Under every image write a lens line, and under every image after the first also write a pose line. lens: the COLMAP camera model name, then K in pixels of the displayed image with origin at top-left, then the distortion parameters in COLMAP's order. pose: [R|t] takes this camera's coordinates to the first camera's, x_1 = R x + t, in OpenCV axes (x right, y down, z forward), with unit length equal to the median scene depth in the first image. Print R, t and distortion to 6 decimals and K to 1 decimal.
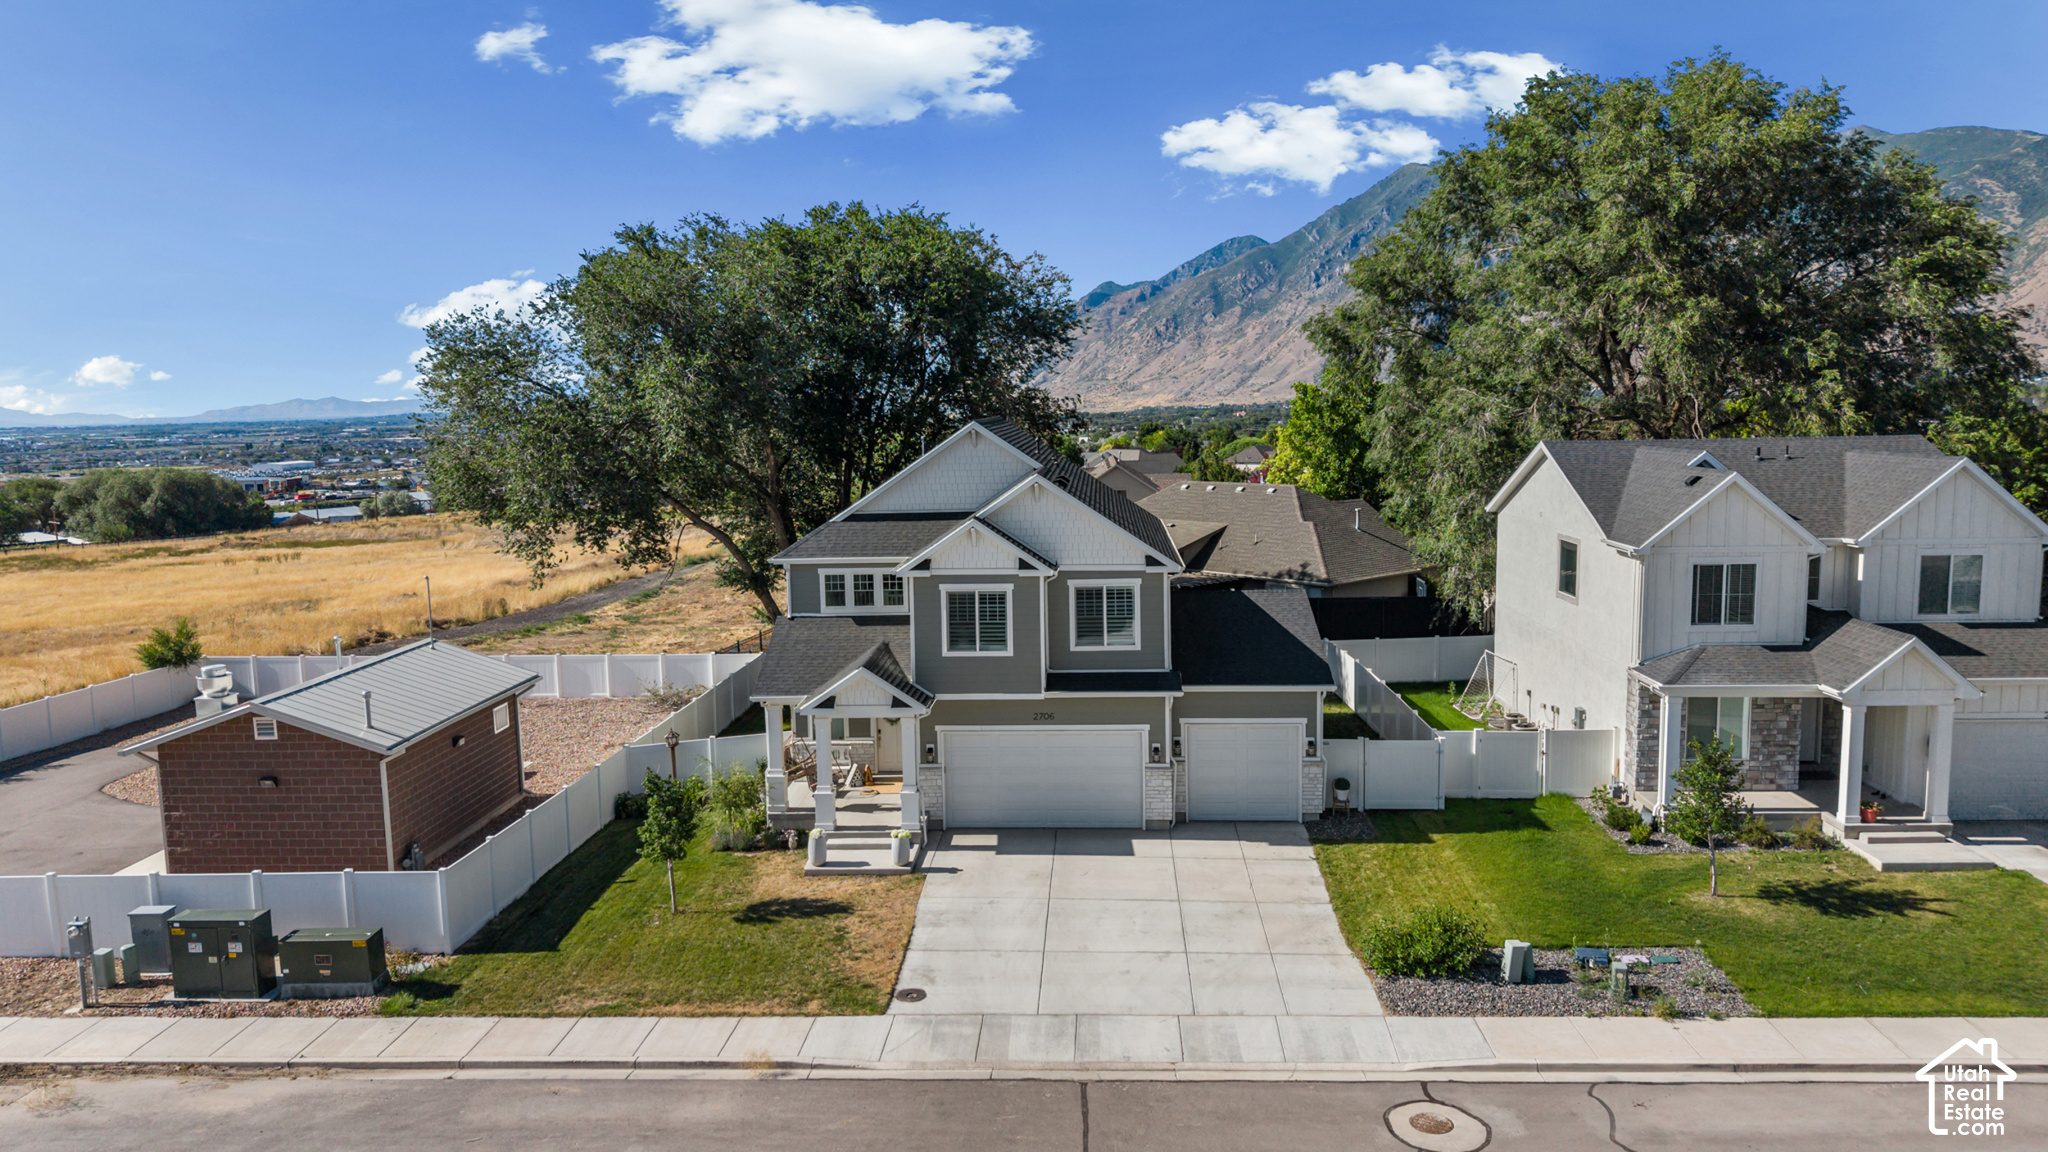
lens RADIAL K [[1422.1, 0, 1024.0], [0, 1422.1, 576.0], [0, 0, 1]] dist [0.000382, -0.001880]
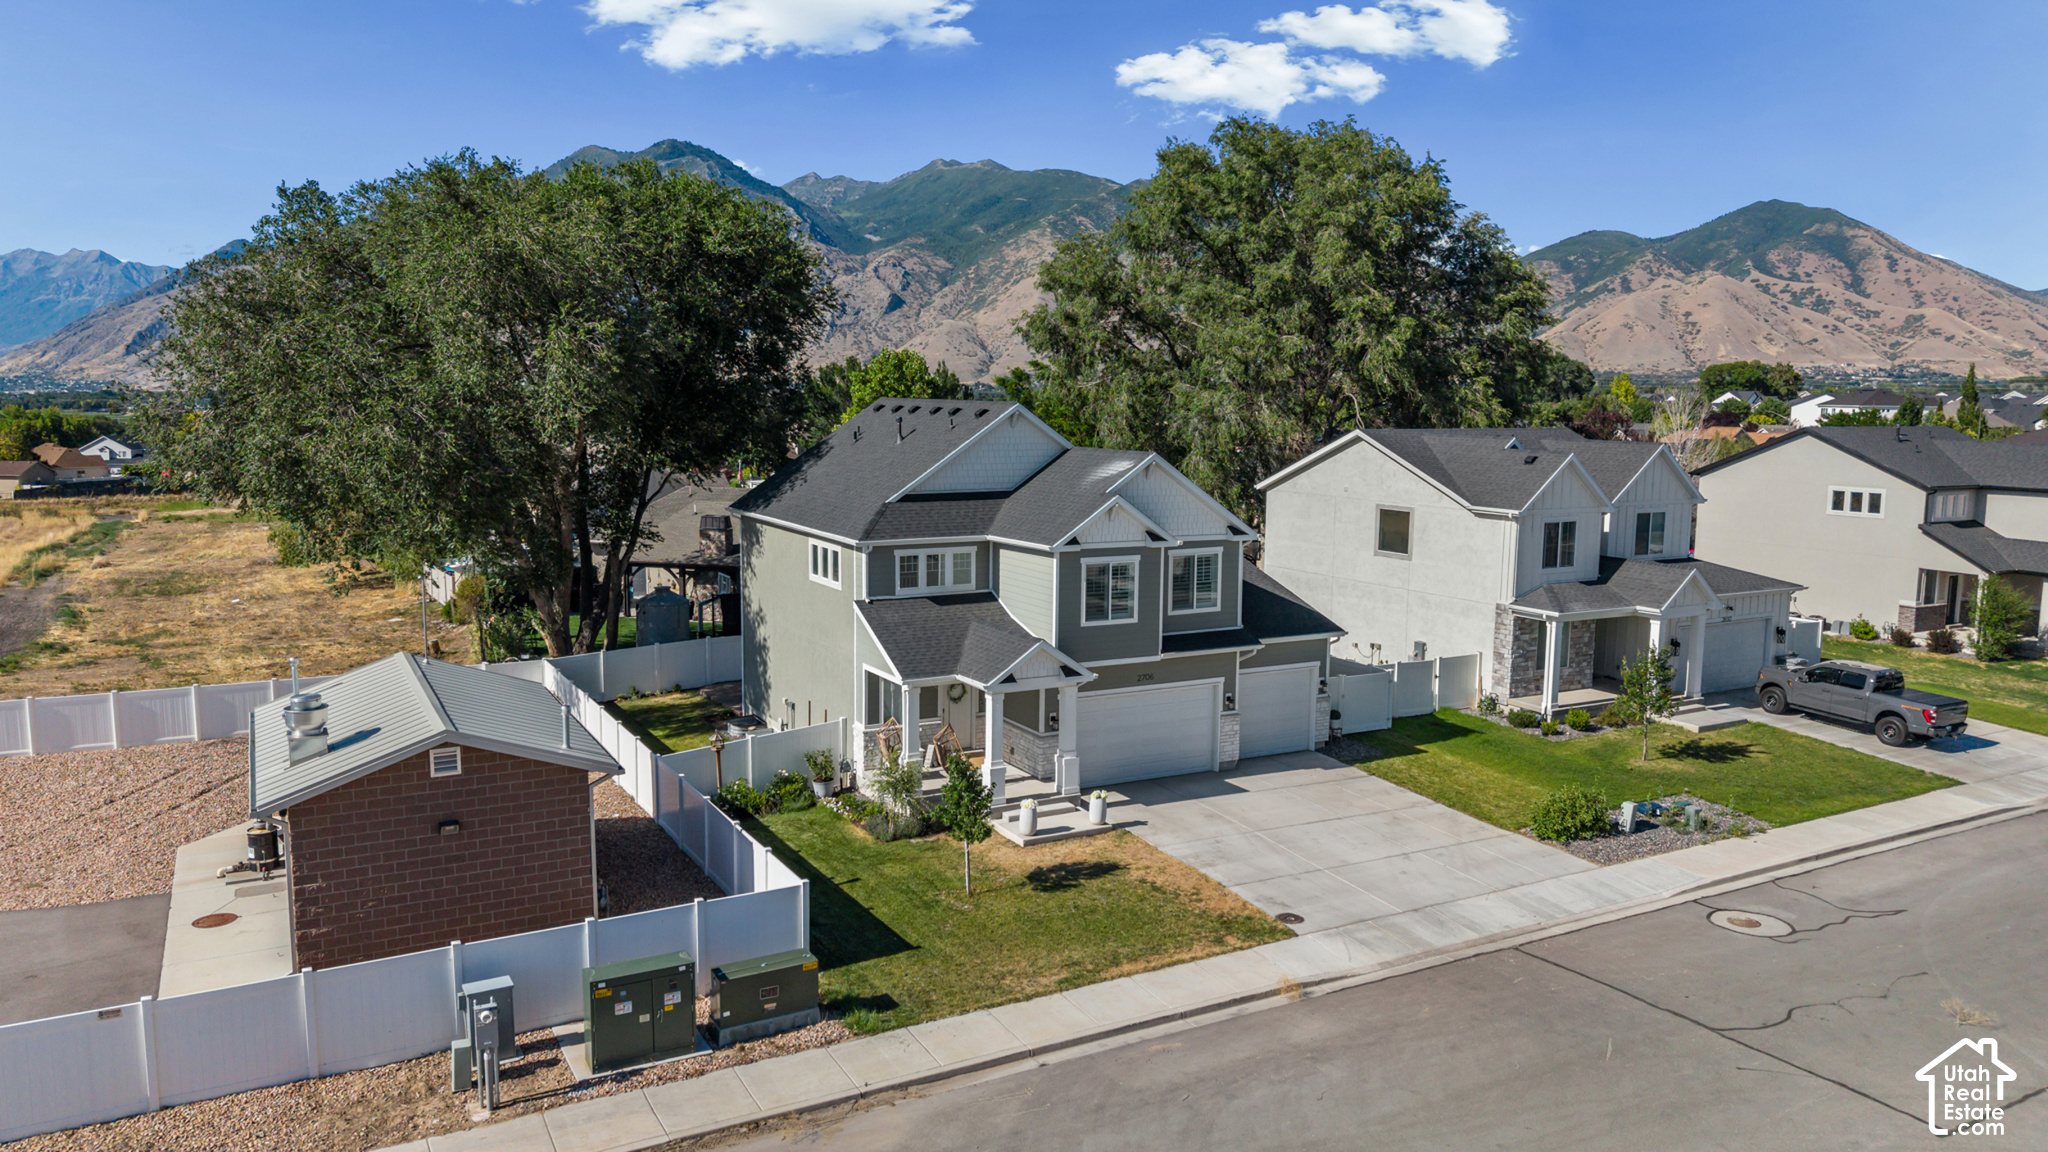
lens RADIAL K [[1434.2, 0, 1027.4], [0, 1434.2, 590.2], [0, 0, 1]] dist [0.006495, -0.001609]
pose [[0.849936, -0.047922, 0.524702, -0.673359], [0.042427, 0.998846, 0.022501, 0.004621], [-0.525175, 0.003137, 0.850989, 0.125341]]
